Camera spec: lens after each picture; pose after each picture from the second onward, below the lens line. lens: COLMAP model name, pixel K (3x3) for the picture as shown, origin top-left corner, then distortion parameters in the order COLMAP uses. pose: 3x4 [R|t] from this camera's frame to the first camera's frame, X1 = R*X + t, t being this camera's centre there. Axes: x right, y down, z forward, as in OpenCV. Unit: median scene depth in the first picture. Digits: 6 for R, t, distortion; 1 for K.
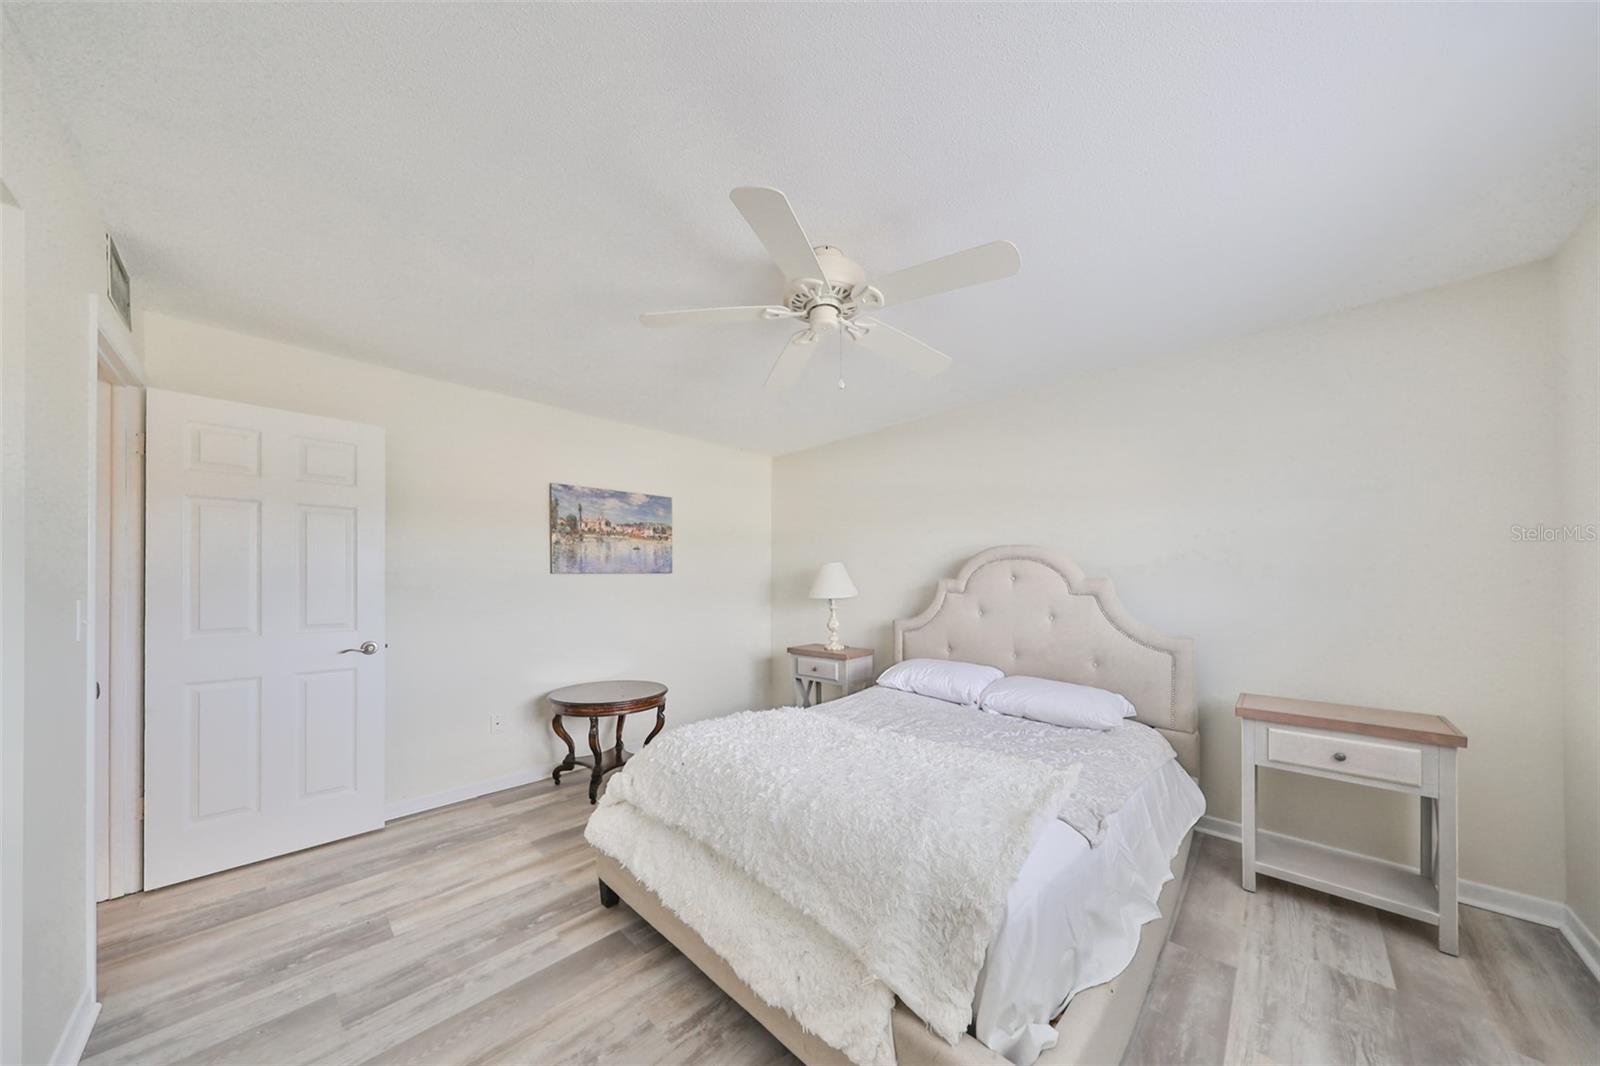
lens RADIAL K [[490.7, 0, 792.0], [0, 490.7, 566.6], [0, 0, 1]] dist [0.008082, -0.000067]
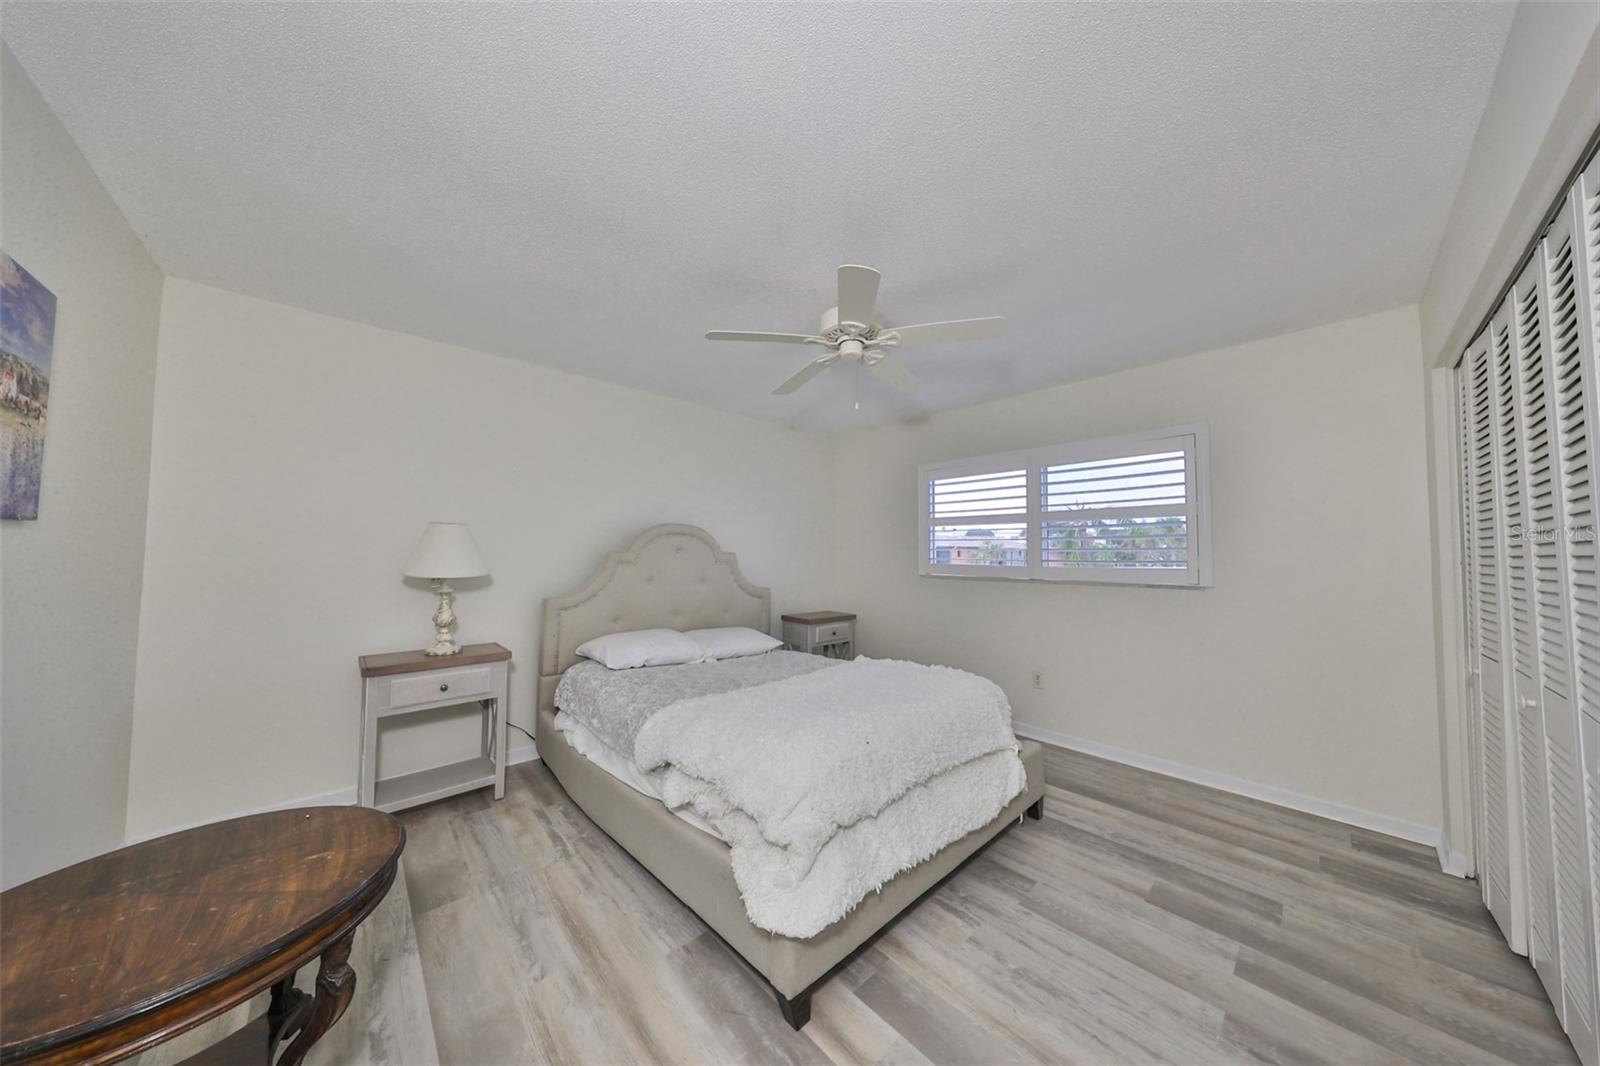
lens RADIAL K [[470.4, 0, 800.0], [0, 470.4, 533.0], [0, 0, 1]] dist [-0.000150, -0.000020]
pose [[0.087700, 0.044430, 0.995156, -0.579450], [-0.045727, 0.998131, -0.040533, 0.011547], [-0.995097, -0.041951, 0.089568, 0.527624]]
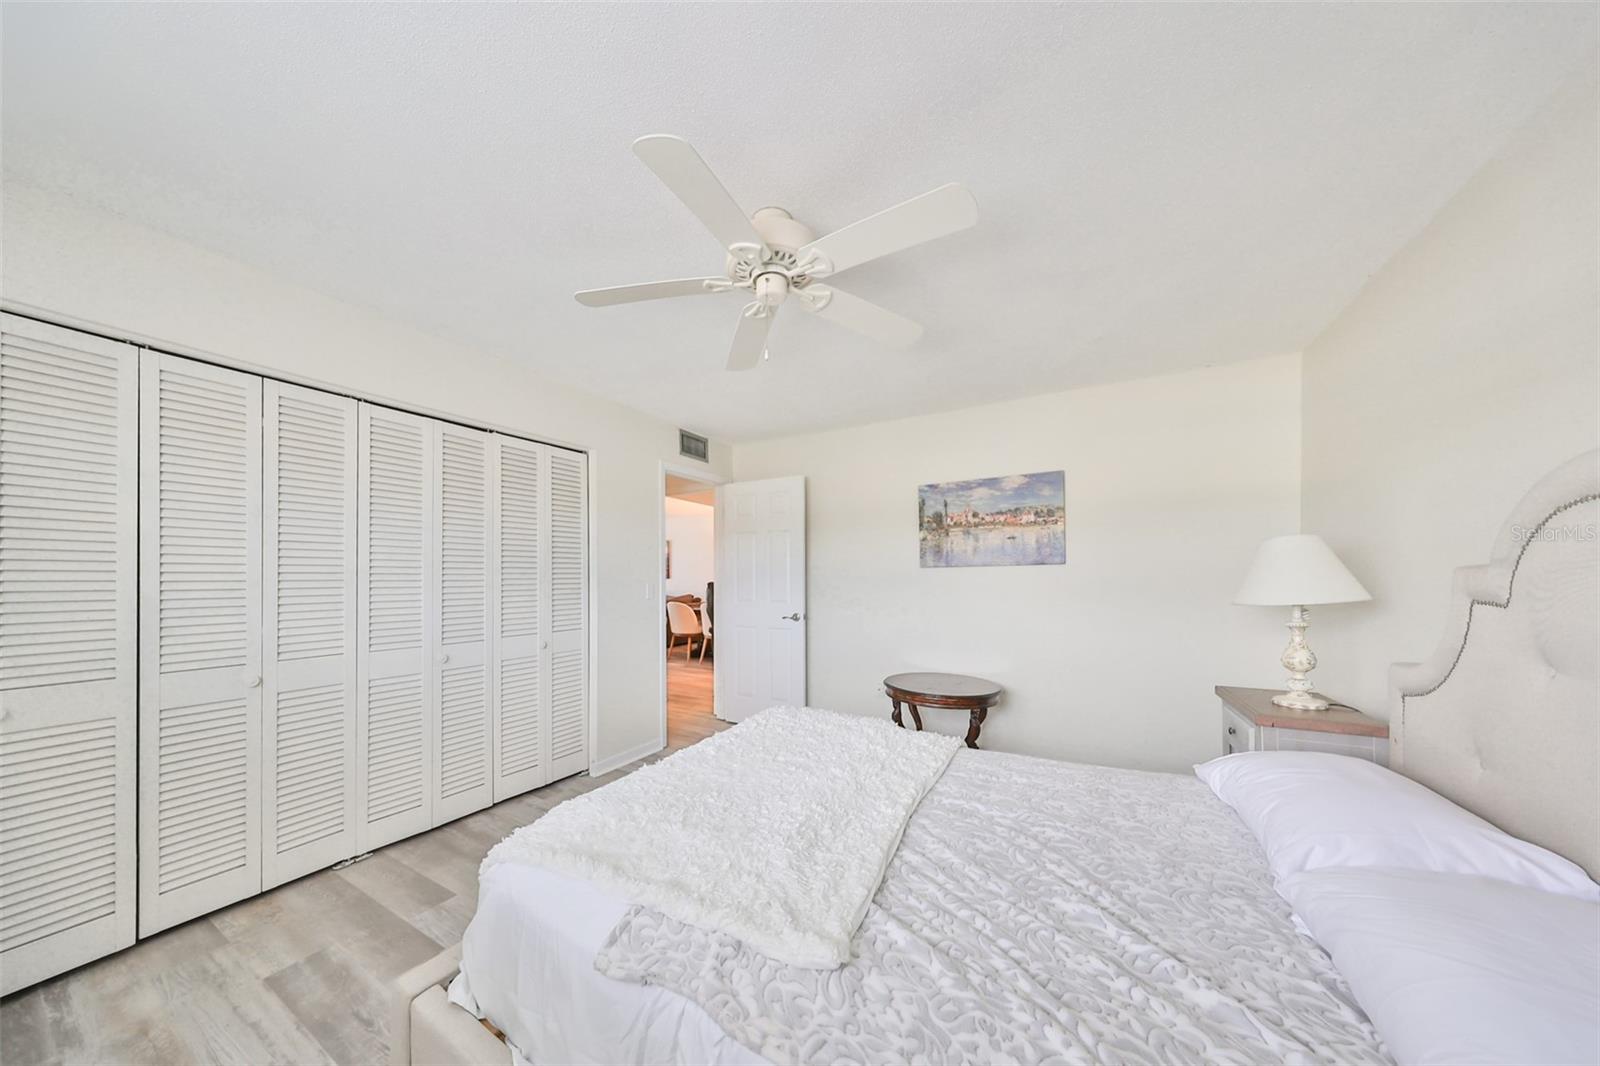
lens RADIAL K [[510.1, 0, 799.2], [0, 510.1, 569.9], [0, 0, 1]] dist [-0.000423, -0.000015]
pose [[0.262498, -0.010802, -0.964872, 0.508958], [0.033319, 0.999443, -0.002125, 0.011698], [0.964357, -0.031590, 0.262711, 0.404206]]
